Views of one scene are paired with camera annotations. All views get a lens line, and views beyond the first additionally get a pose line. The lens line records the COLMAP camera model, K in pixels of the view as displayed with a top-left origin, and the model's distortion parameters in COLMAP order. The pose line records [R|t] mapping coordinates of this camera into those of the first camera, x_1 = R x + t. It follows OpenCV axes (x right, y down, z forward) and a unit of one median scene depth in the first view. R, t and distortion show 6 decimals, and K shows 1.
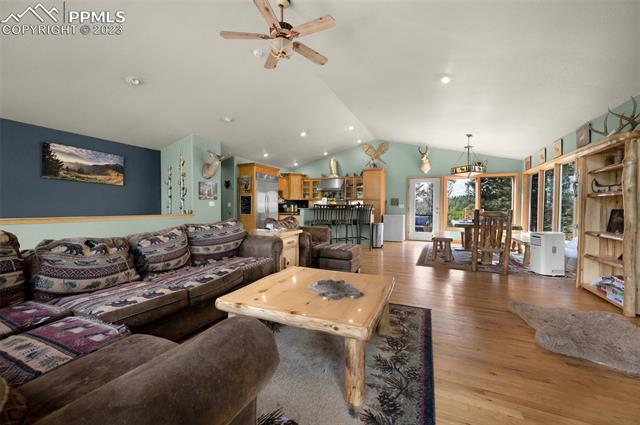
lens RADIAL K [[257.0, 0, 323.7], [0, 257.0, 213.0], [0, 0, 1]] dist [-0.002389, 0.001293]
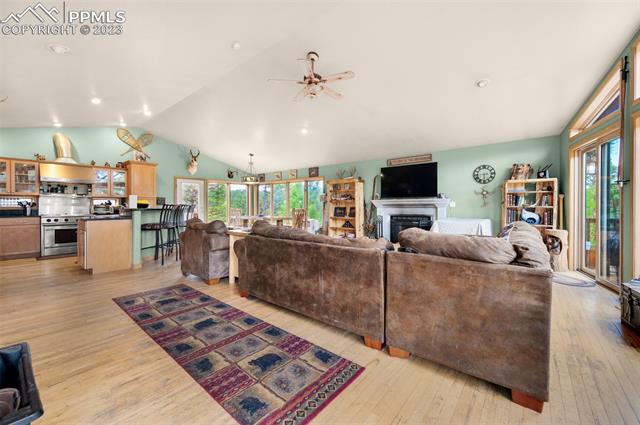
lens RADIAL K [[257.0, 0, 319.5], [0, 257.0, 208.9], [0, 0, 1]] dist [-0.002389, 0.001293]
pose [[0.264259, -0.011603, 0.964382, -0.793462], [0.022771, 0.999724, 0.005789, -0.010497], [-0.964183, 0.020430, 0.264450, 0.327245]]
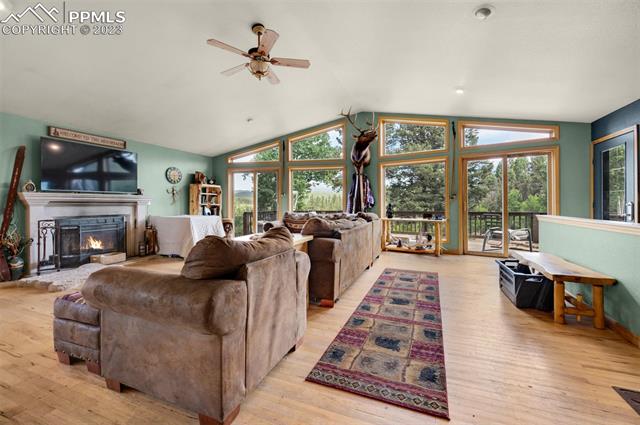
lens RADIAL K [[257.0, 0, 324.8], [0, 257.0, 209.3], [0, 0, 1]] dist [-0.002389, 0.001293]
pose [[-0.999022, 0.001102, -0.044207, -0.228230], [-0.000641, 0.999224, 0.039389, -0.022446], [0.044216, 0.039378, -0.998246, 1.170772]]
